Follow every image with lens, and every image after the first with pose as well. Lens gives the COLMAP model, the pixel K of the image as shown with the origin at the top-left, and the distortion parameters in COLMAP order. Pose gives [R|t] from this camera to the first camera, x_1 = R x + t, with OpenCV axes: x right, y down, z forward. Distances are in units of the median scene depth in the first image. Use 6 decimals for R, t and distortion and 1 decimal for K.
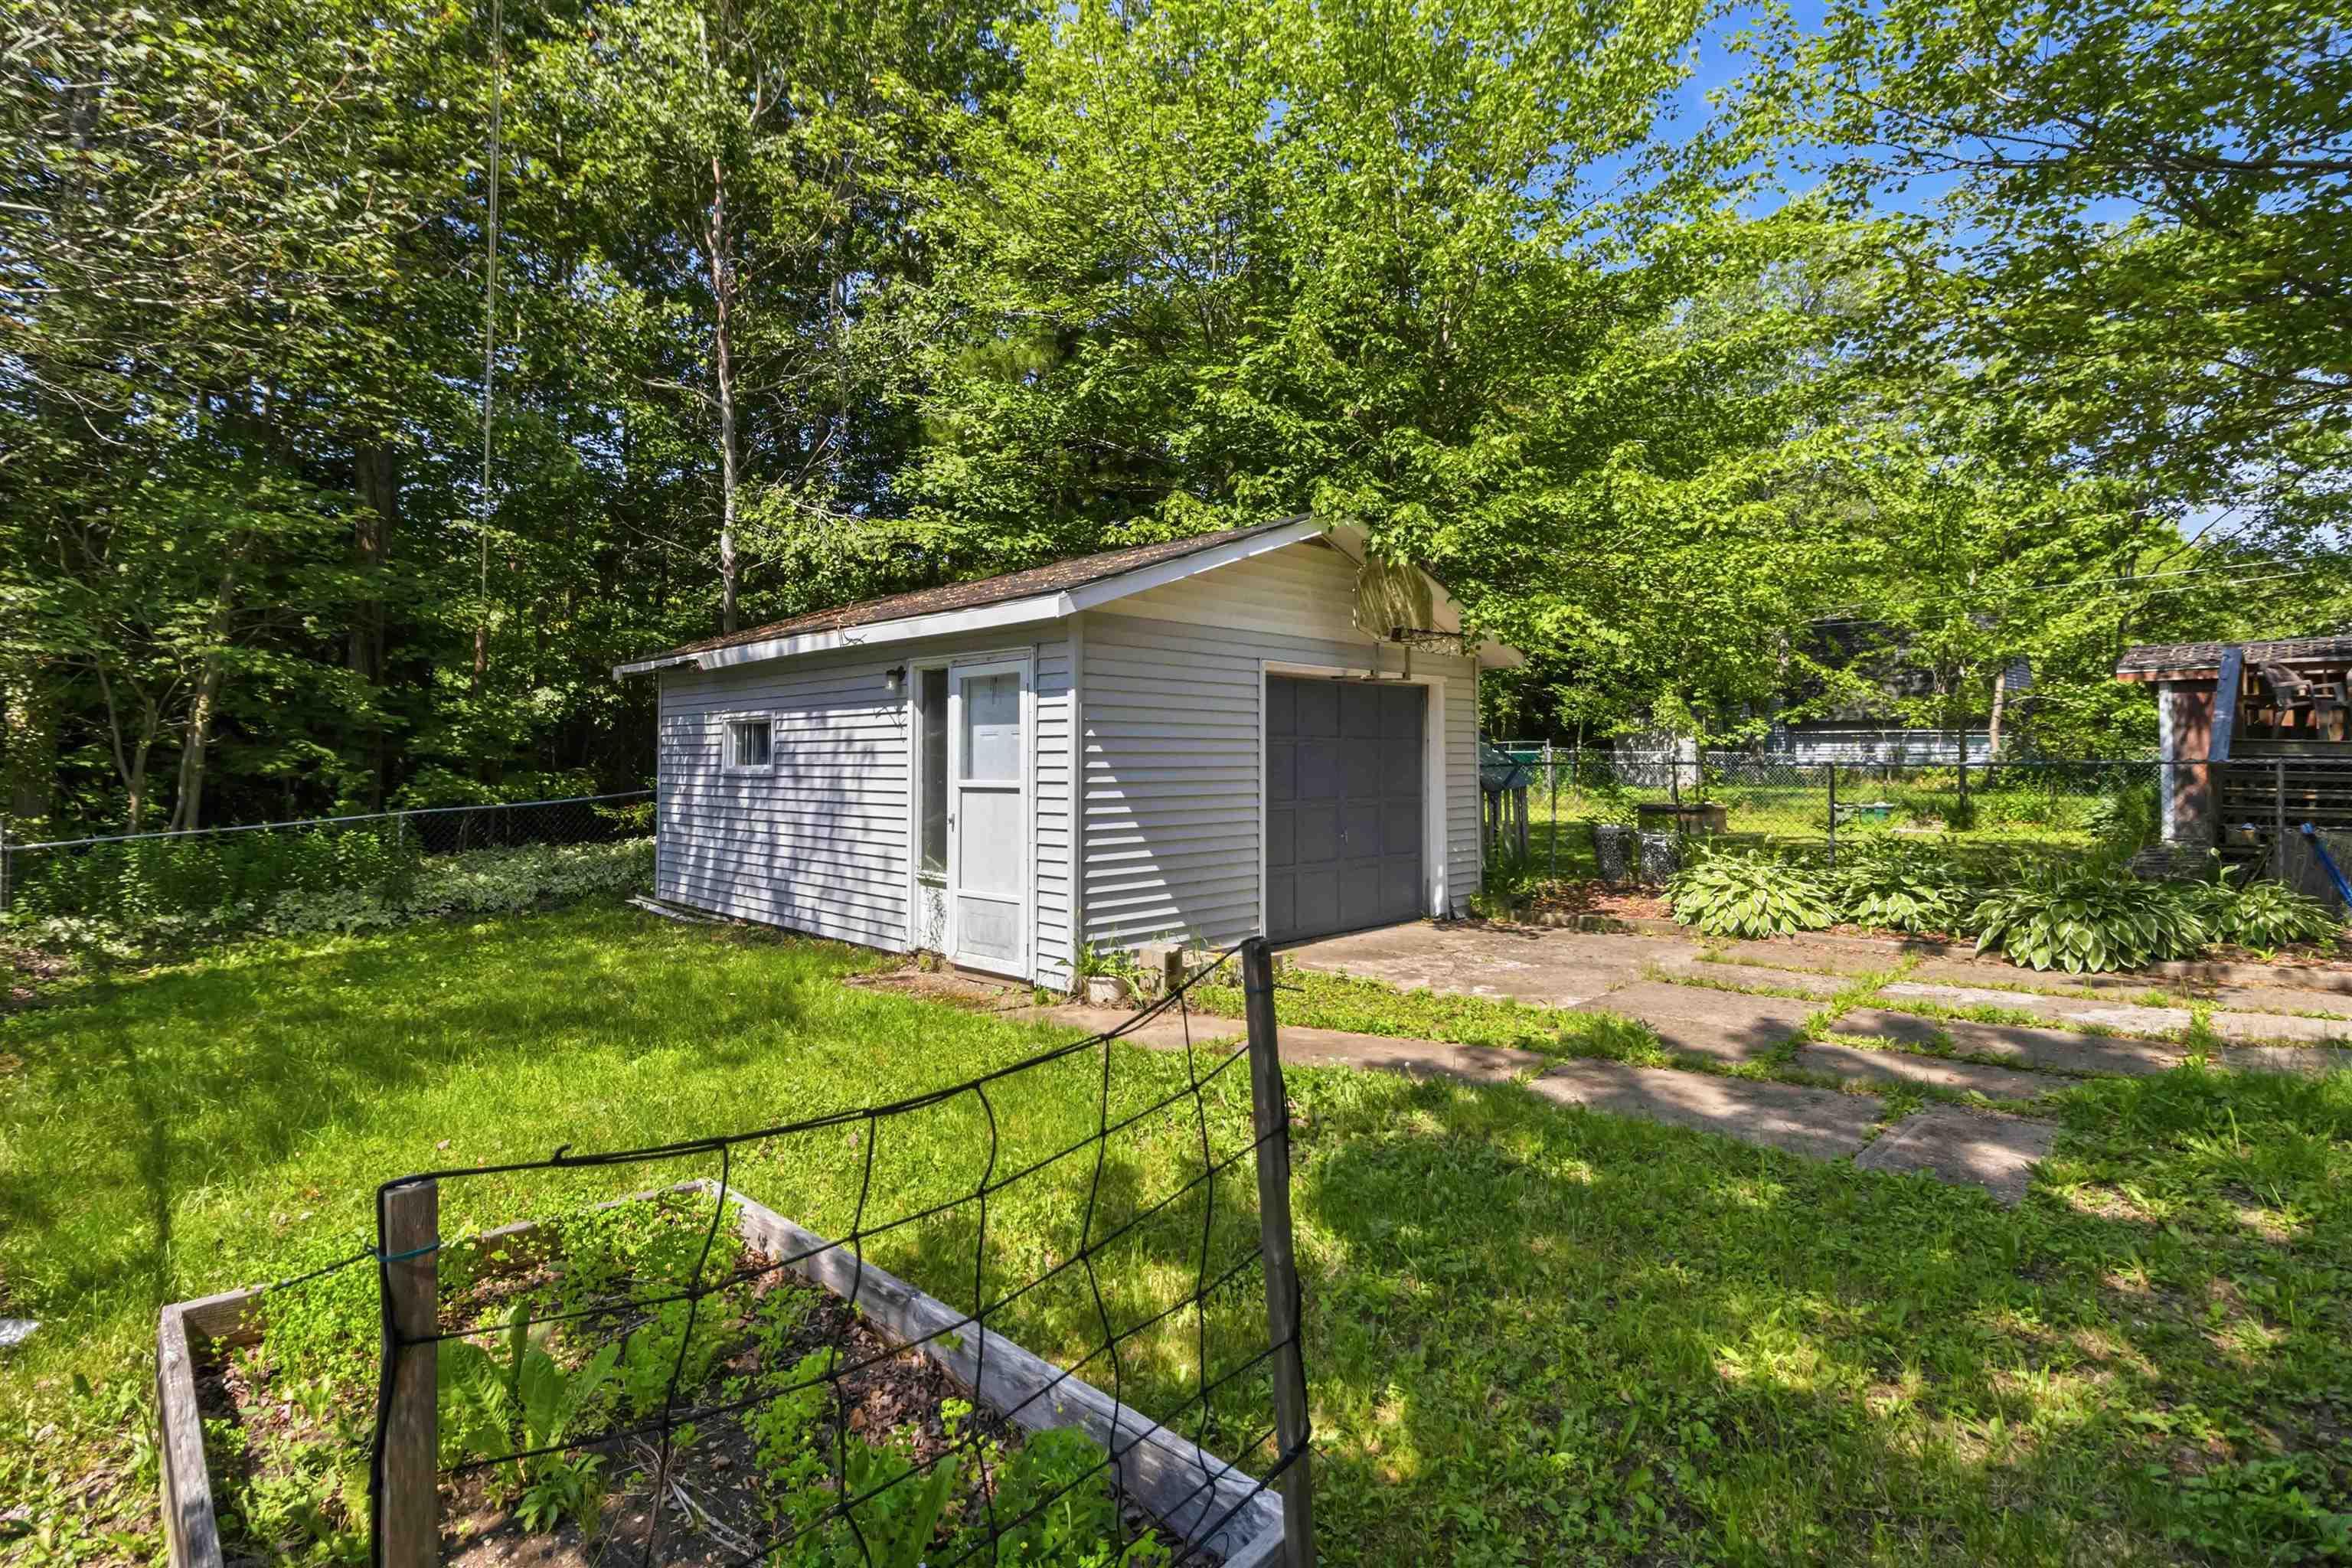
lens RADIAL K [[1113.6, 0, 1176.0], [0, 1113.6, 784.0], [0, 0, 1]] dist [-0.000124, -0.000959]
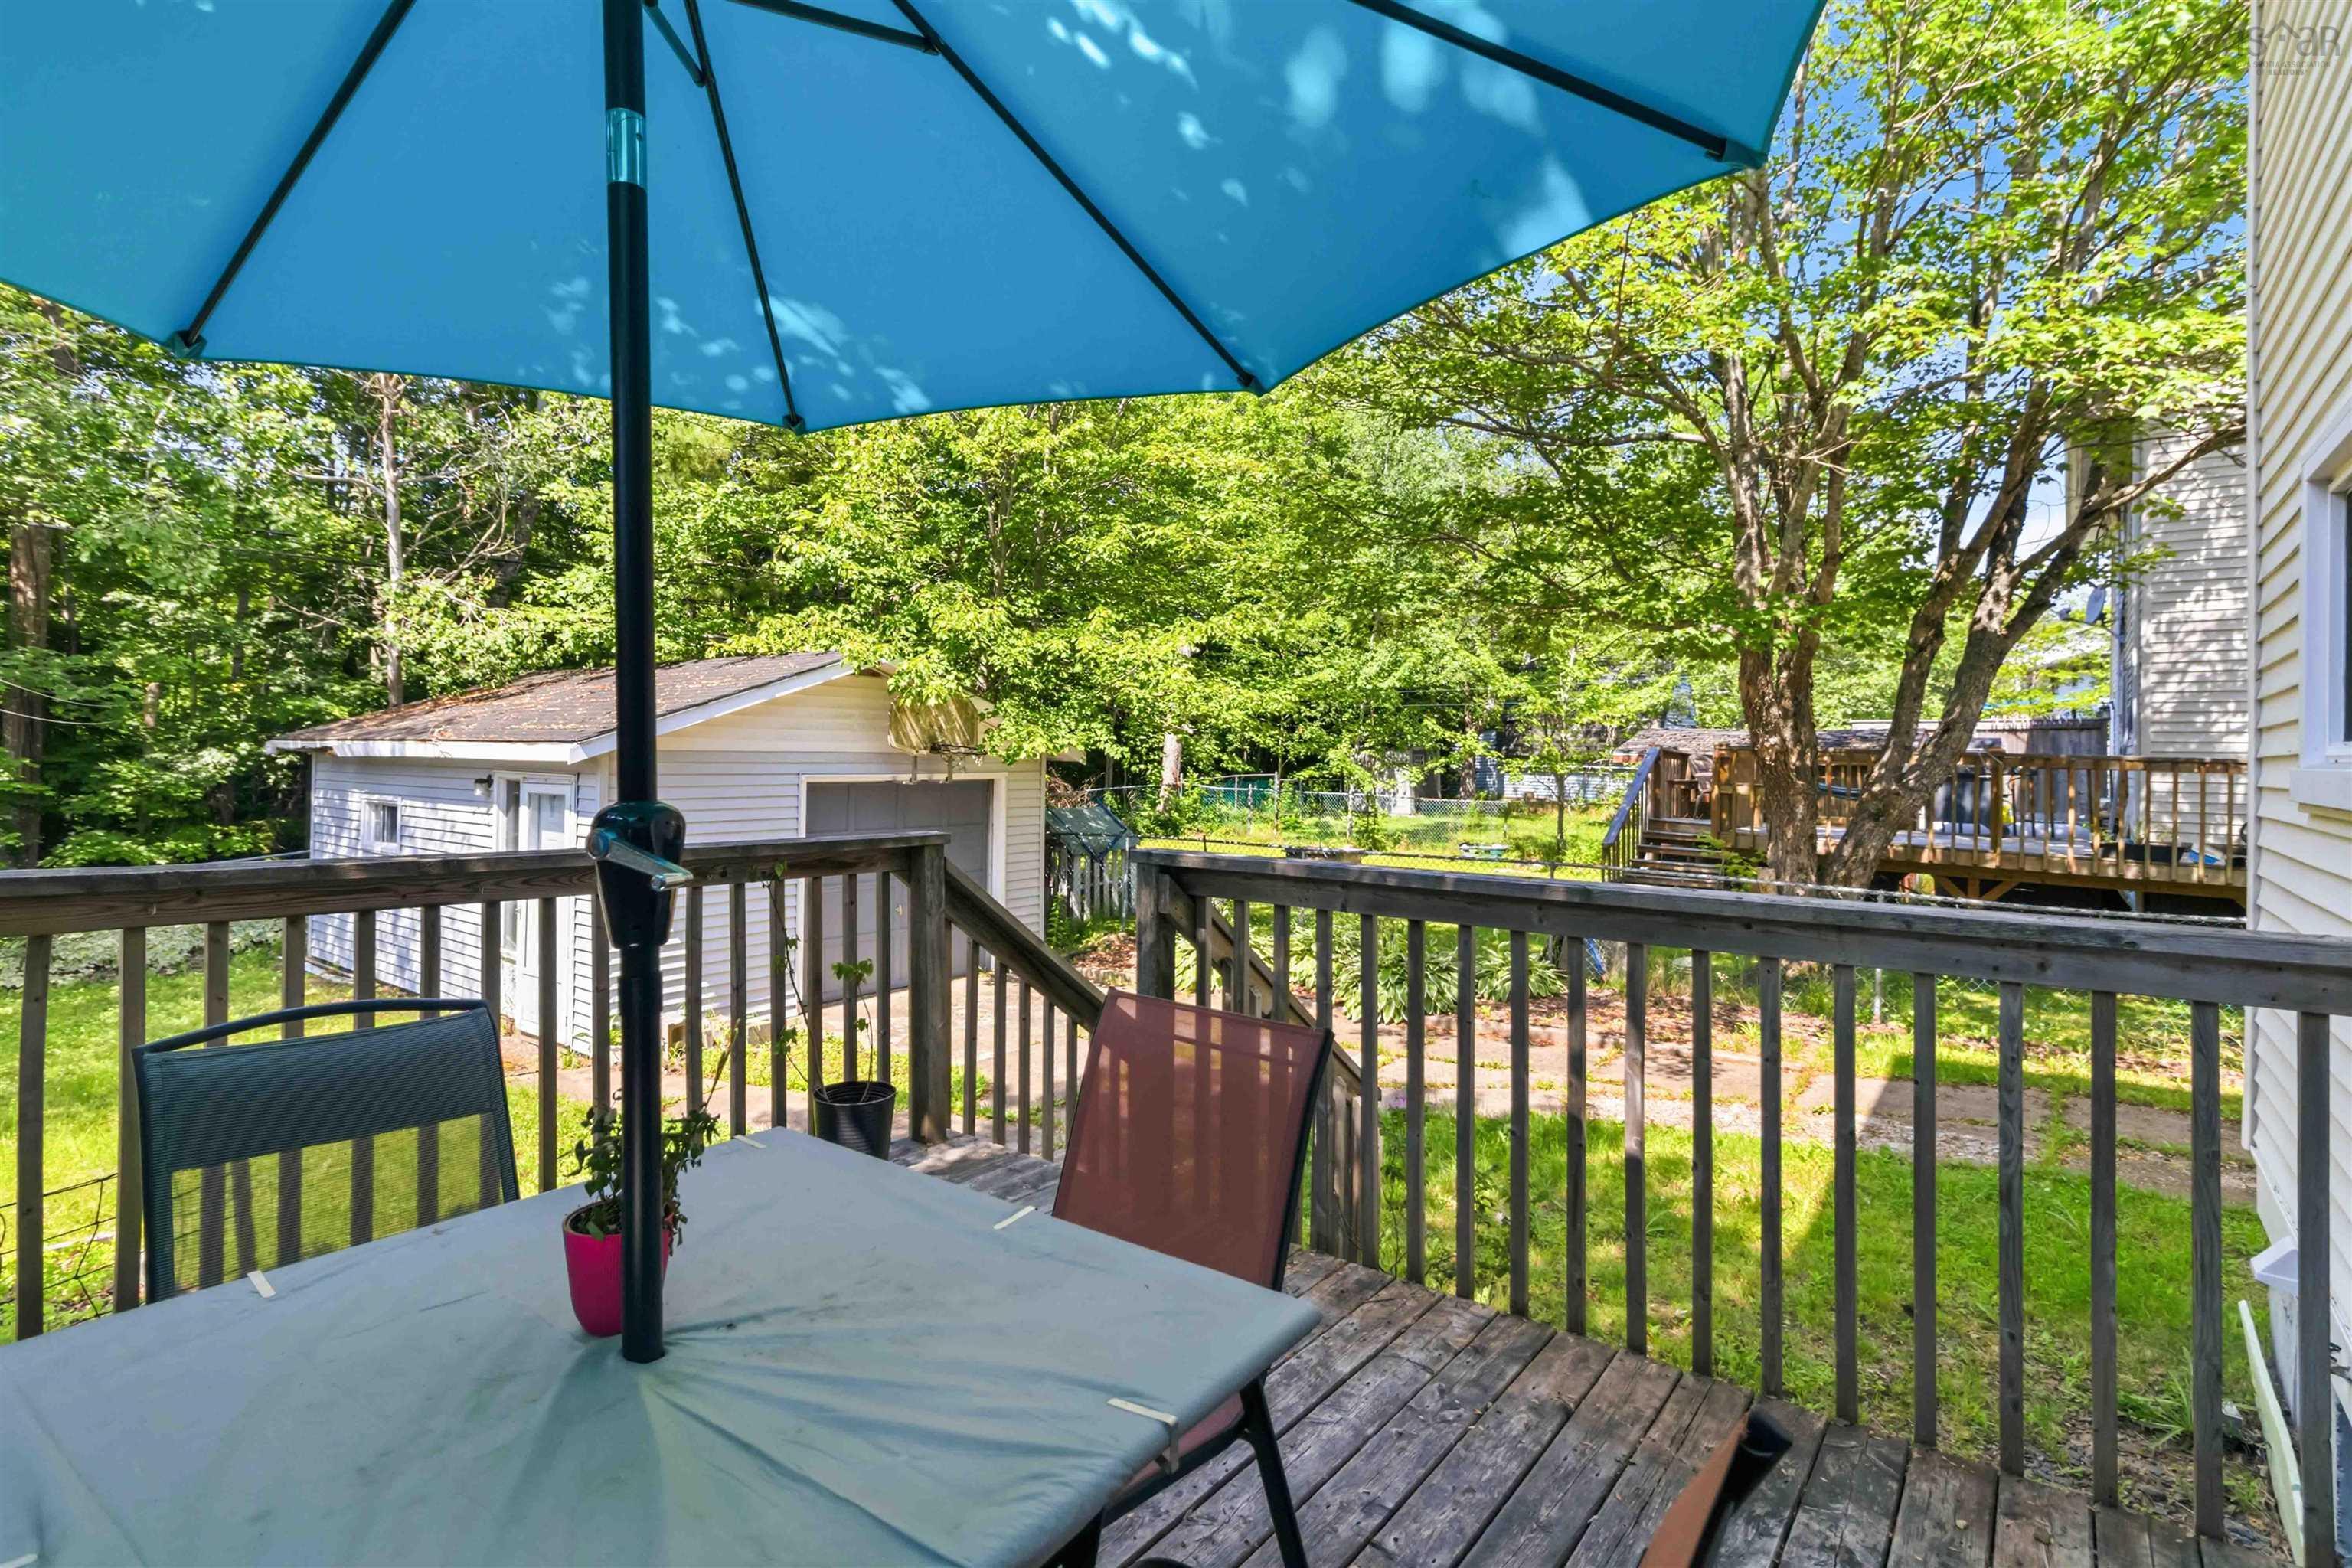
lens RADIAL K [[1113.6, 0, 1176.0], [0, 1113.6, 784.0], [0, 0, 1]] dist [-0.000124, -0.000959]
pose [[0.992323, 0.012375, 0.123054, 0.294281], [-0.013470, 0.999877, 0.008069, -0.103885], [-0.122939, -0.009665, 0.992367, -0.224691]]
